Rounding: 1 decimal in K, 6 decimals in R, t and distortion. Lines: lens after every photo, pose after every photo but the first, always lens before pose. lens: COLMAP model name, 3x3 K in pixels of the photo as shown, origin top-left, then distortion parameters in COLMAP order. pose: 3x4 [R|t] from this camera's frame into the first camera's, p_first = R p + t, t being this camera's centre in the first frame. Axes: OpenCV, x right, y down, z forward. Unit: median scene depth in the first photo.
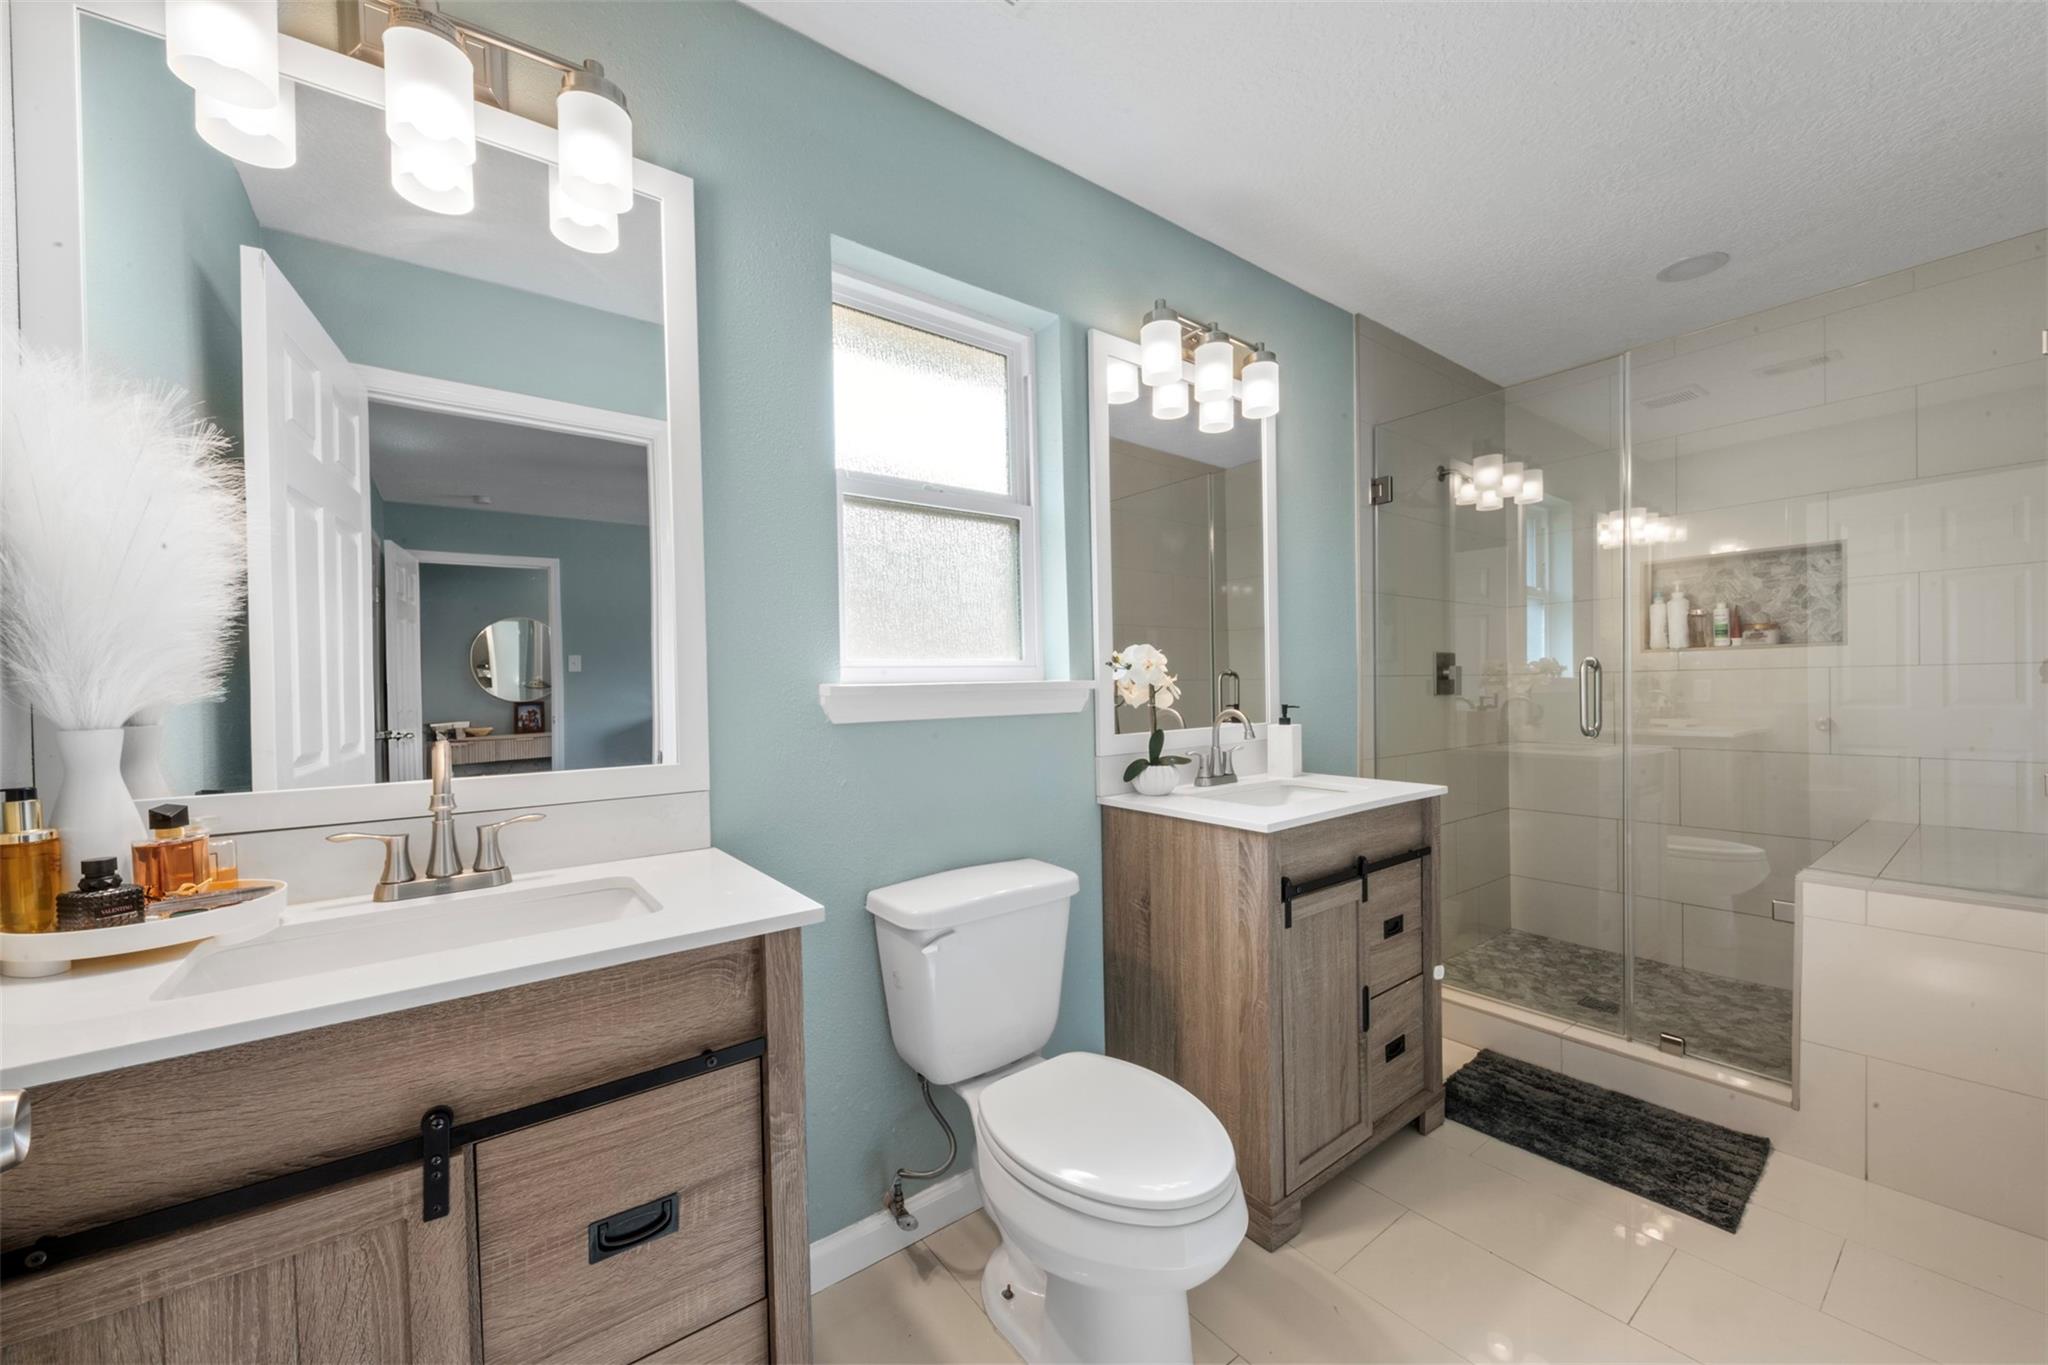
lens RADIAL K [[757.6, 0, 1023.1], [0, 757.6, 701.3], [0, 0, 1]] dist [0.019033, -0.008591]
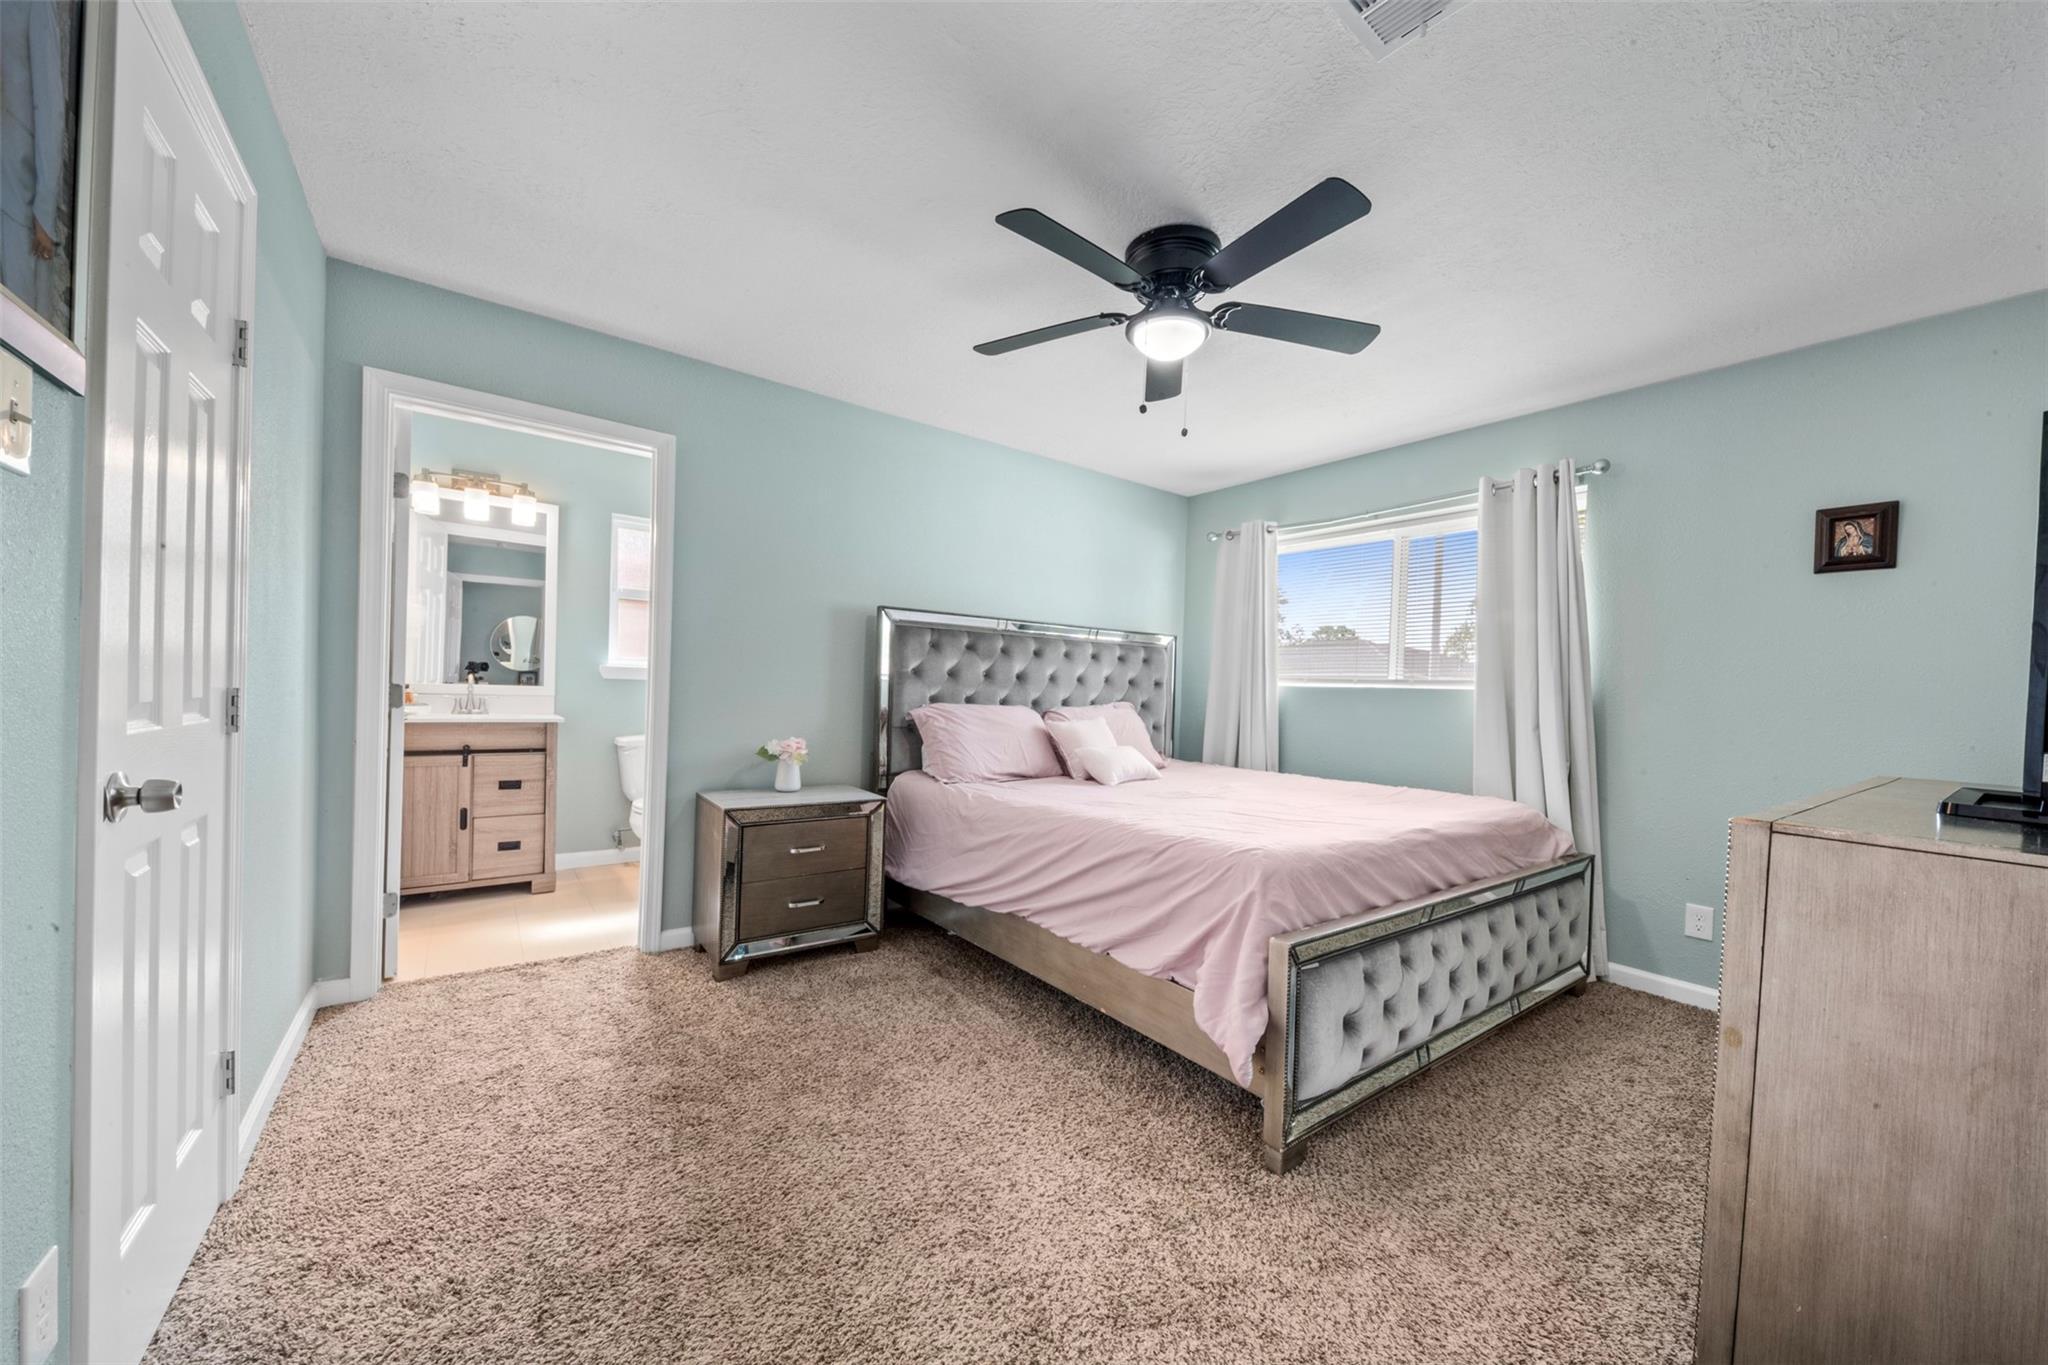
lens RADIAL K [[731.5, 0, 1023.3], [0, 731.5, 712.0], [0, 0, 1]] dist [0.024619, 0.000089]
pose [[0.998163, 0.059241, -0.012657, 1.842571], [-0.059125, 0.998207, 0.009322, 0.048289], [0.013186, -0.008556, 0.999876, -2.400264]]
